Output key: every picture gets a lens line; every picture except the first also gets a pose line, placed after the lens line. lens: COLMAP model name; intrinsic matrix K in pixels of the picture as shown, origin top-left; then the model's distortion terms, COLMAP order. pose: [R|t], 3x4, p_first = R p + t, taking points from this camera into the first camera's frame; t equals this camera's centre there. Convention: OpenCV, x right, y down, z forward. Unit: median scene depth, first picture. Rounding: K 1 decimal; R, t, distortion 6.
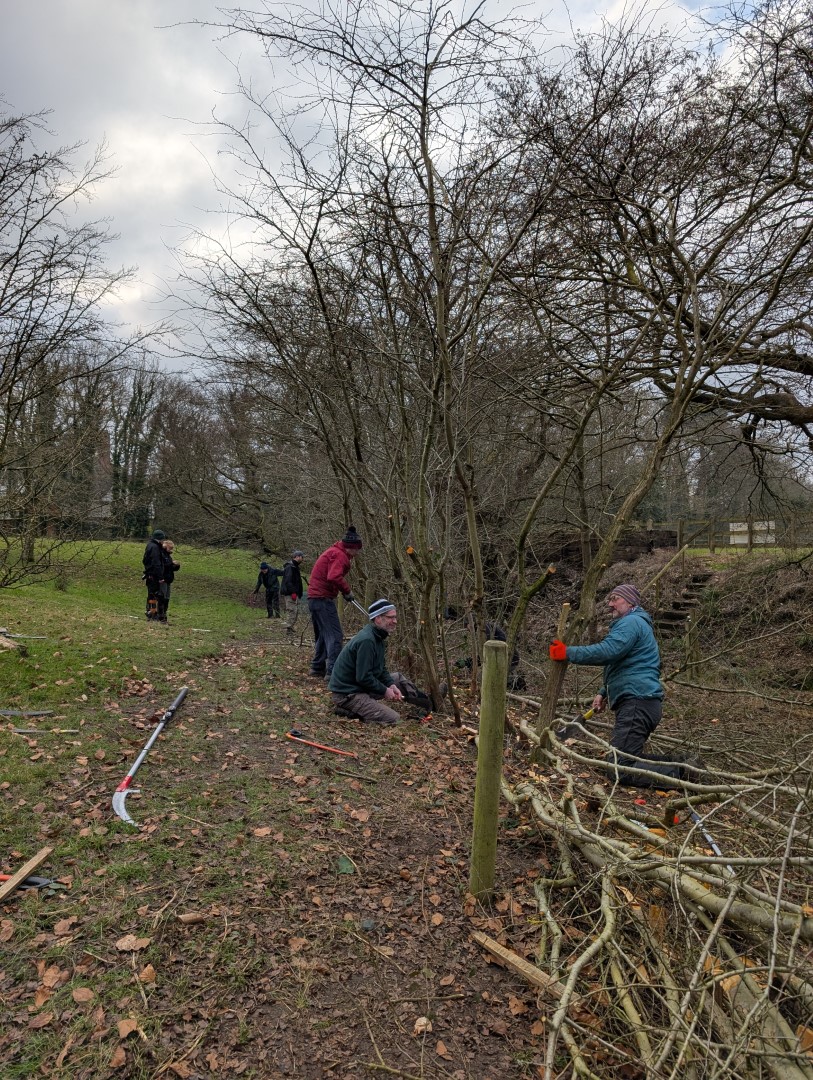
lens RADIAL K [[744.5, 0, 401.5], [0, 744.5, 534.4], [0, 0, 1]] dist [0.006599, 0.001203]
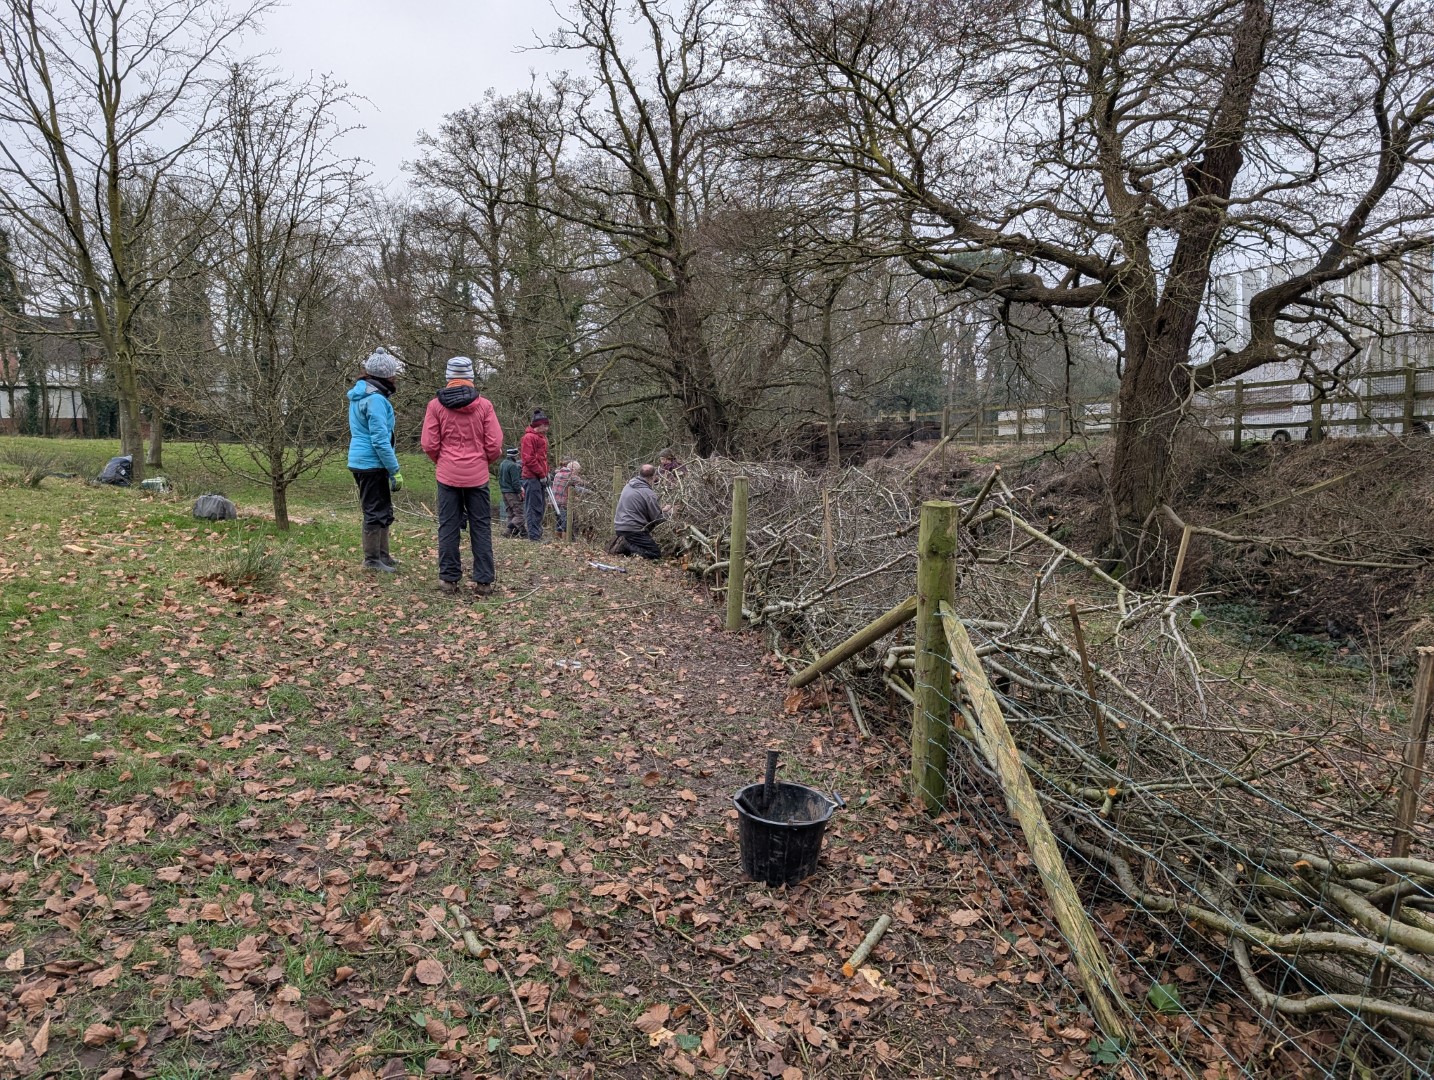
lens RADIAL K [[988.5, 0, 715.4], [0, 988.5, 550.2], [0, 0, 1]] dist [0.006599, 0.001203]
pose [[0.994048, -0.026554, 0.105658, -0.022023], [0.014268, 0.993220, 0.115373, 0.007795], [-0.108005, -0.113179, 0.987687, -0.145200]]
